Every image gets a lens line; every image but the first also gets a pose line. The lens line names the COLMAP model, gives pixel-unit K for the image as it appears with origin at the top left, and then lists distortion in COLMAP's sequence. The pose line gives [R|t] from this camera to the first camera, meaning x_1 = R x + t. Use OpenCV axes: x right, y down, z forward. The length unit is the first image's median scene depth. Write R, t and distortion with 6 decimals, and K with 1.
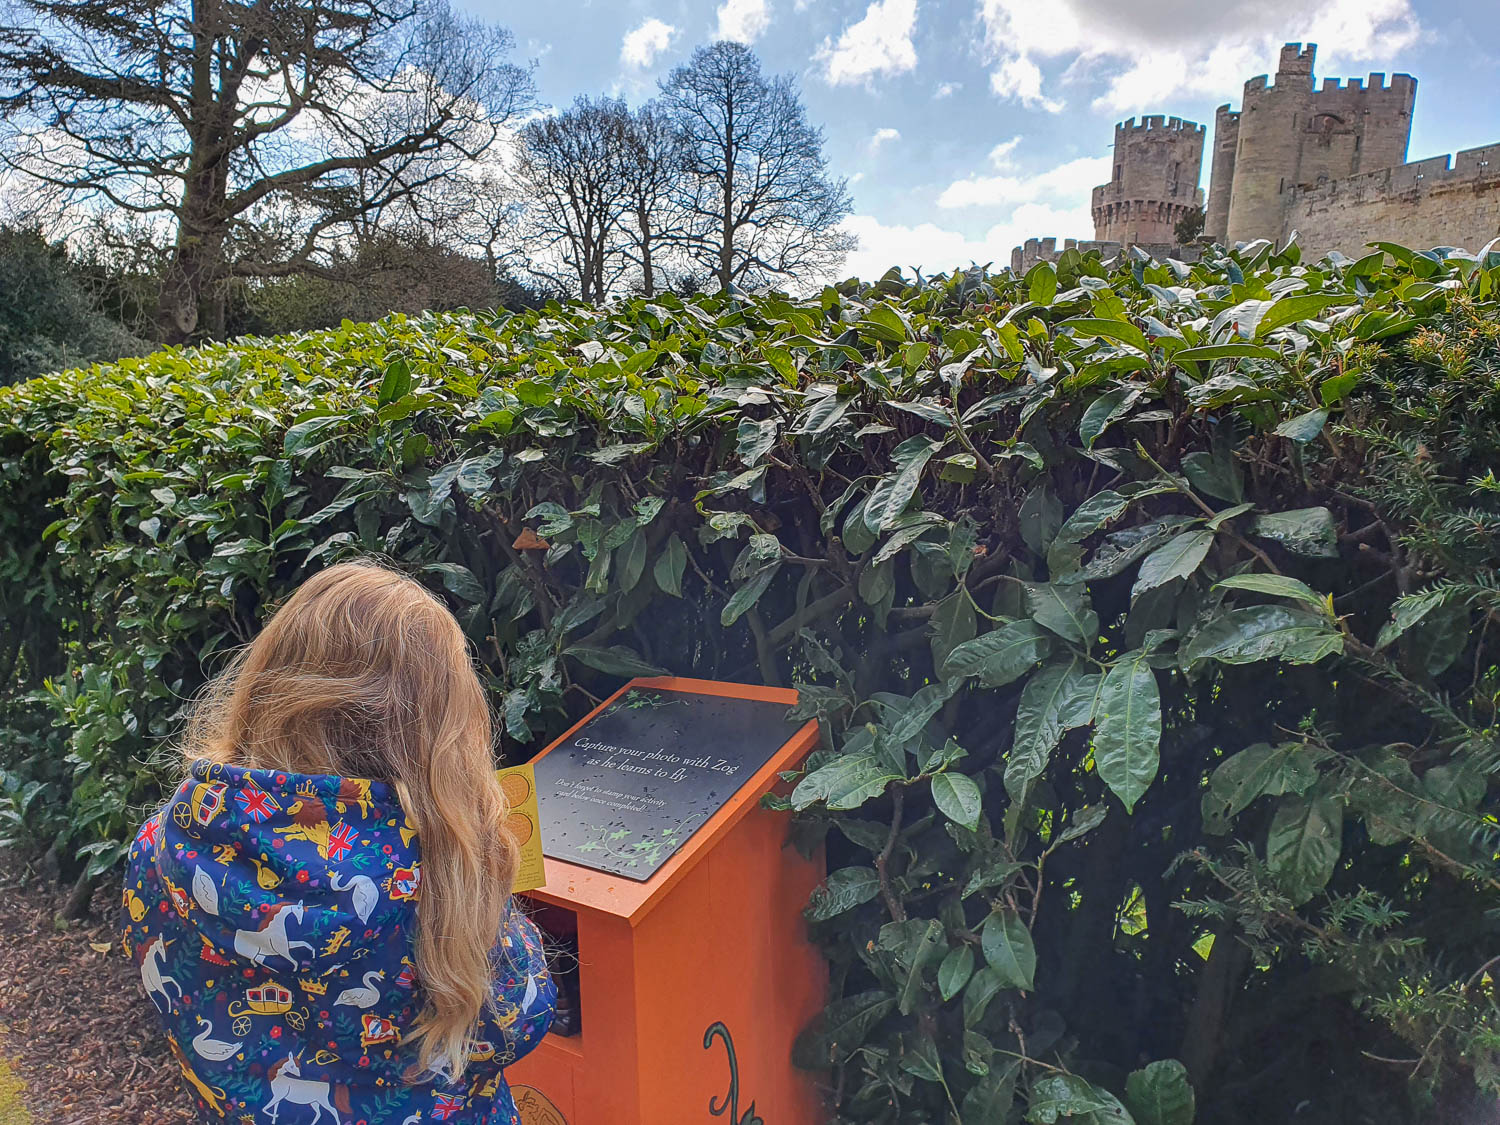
lens RADIAL K [[1151.8, 0, 750.0], [0, 1151.8, 562.5], [0, 0, 1]] dist [0.009730, 0.004973]
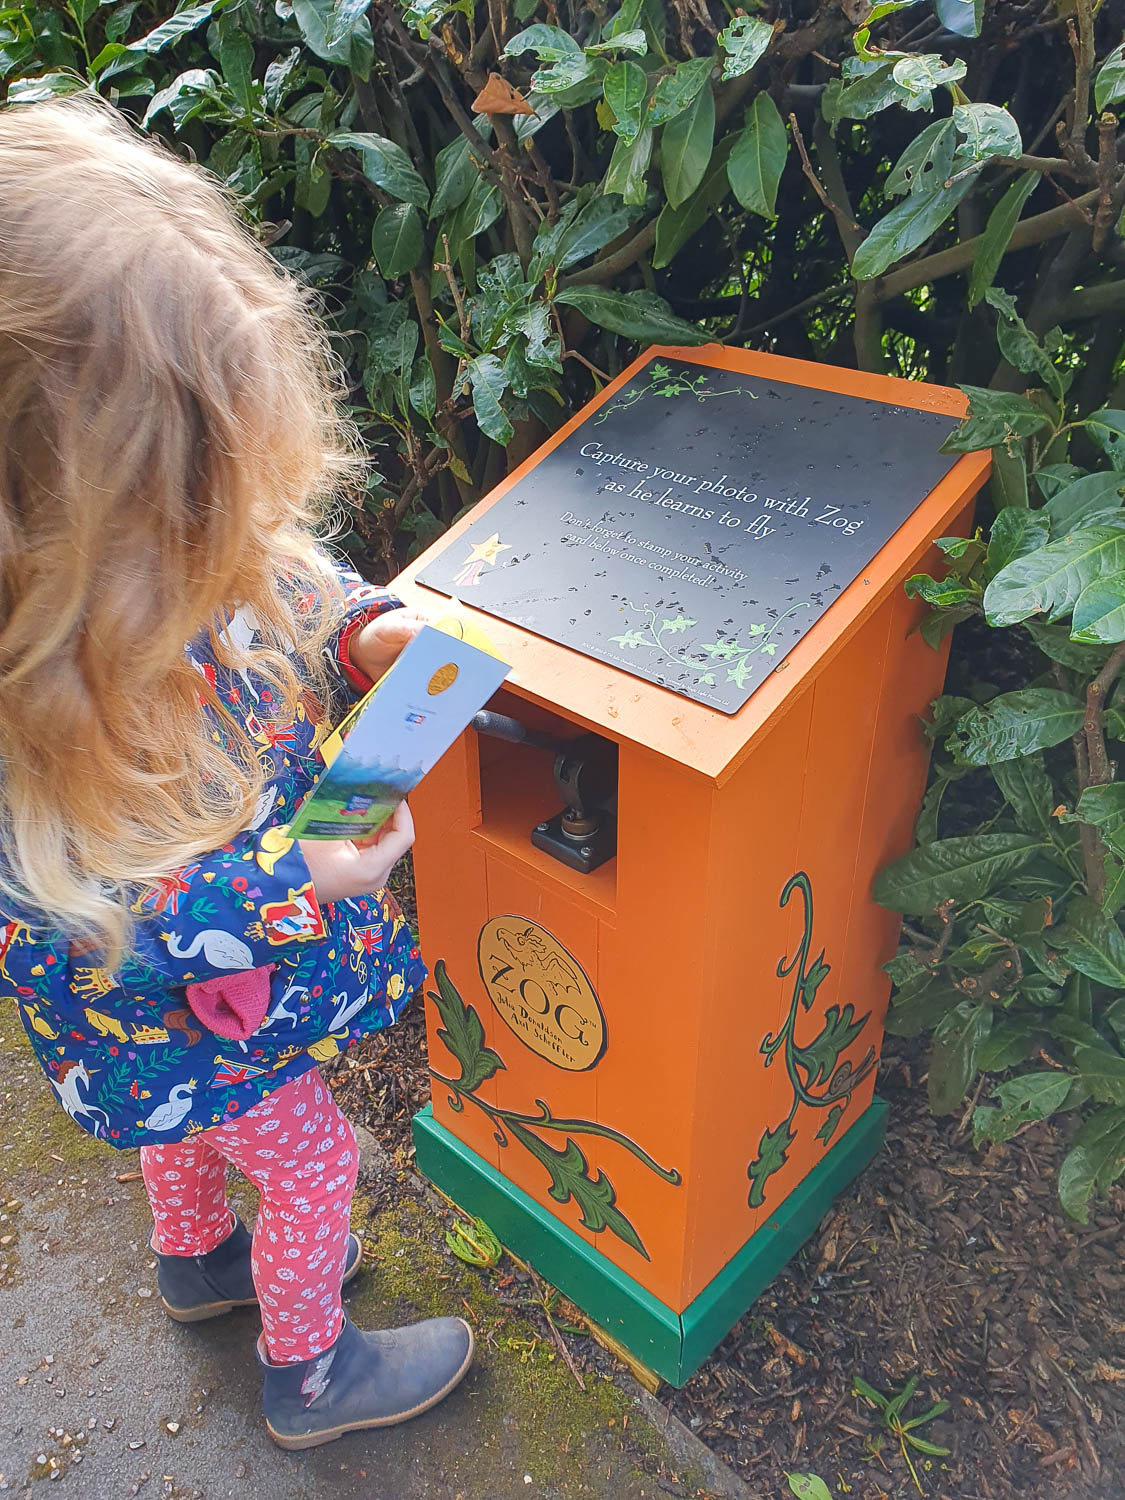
lens RADIAL K [[1201.0, 0, 562.5], [0, 1201.0, 750.0], [0, 0, 1]] dist [0.031563, -0.008995]
pose [[0.997003, 0.061581, -0.046835, -0.114853], [-0.033235, 0.887556, 0.459500, -0.008987], [0.069865, -0.456566, 0.886942, 0.290569]]
